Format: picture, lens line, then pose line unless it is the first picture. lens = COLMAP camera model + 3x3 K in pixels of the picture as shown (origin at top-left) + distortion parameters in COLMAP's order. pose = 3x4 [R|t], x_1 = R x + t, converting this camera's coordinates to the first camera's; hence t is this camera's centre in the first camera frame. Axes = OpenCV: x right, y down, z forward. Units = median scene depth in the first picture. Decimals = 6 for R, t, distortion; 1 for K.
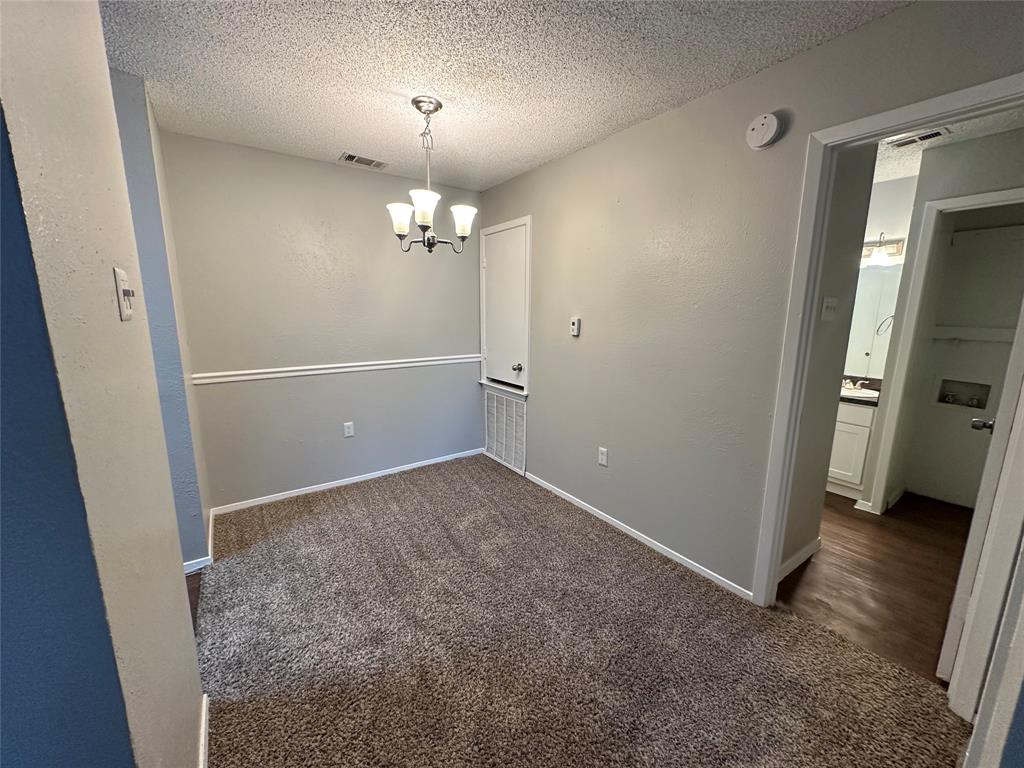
lens RADIAL K [[408.4, 0, 511.3], [0, 408.4, 382.1], [0, 0, 1]] dist [-0.001200, -0.000149]
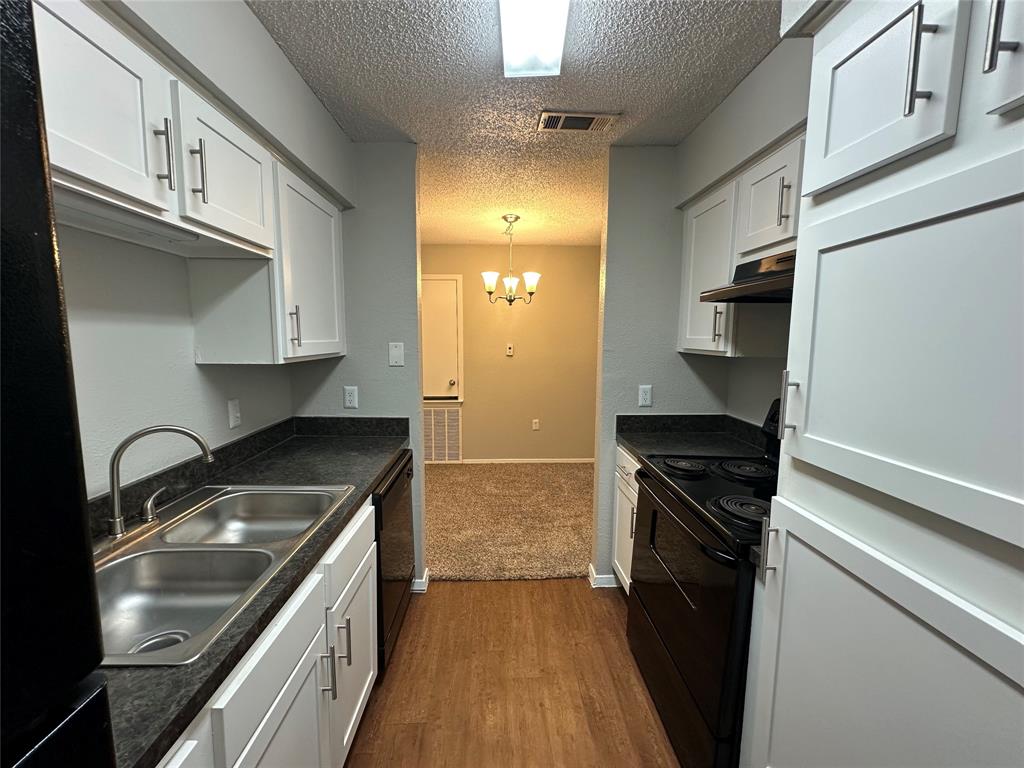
lens RADIAL K [[408.4, 0, 511.3], [0, 408.4, 382.1], [0, 0, 1]] dist [-0.001200, -0.000149]
pose [[0.542265, -0.101321, 0.834076, -1.203437], [0.154060, 0.987862, 0.019843, -0.042350], [-0.825963, 0.117737, 0.551293, 0.123290]]
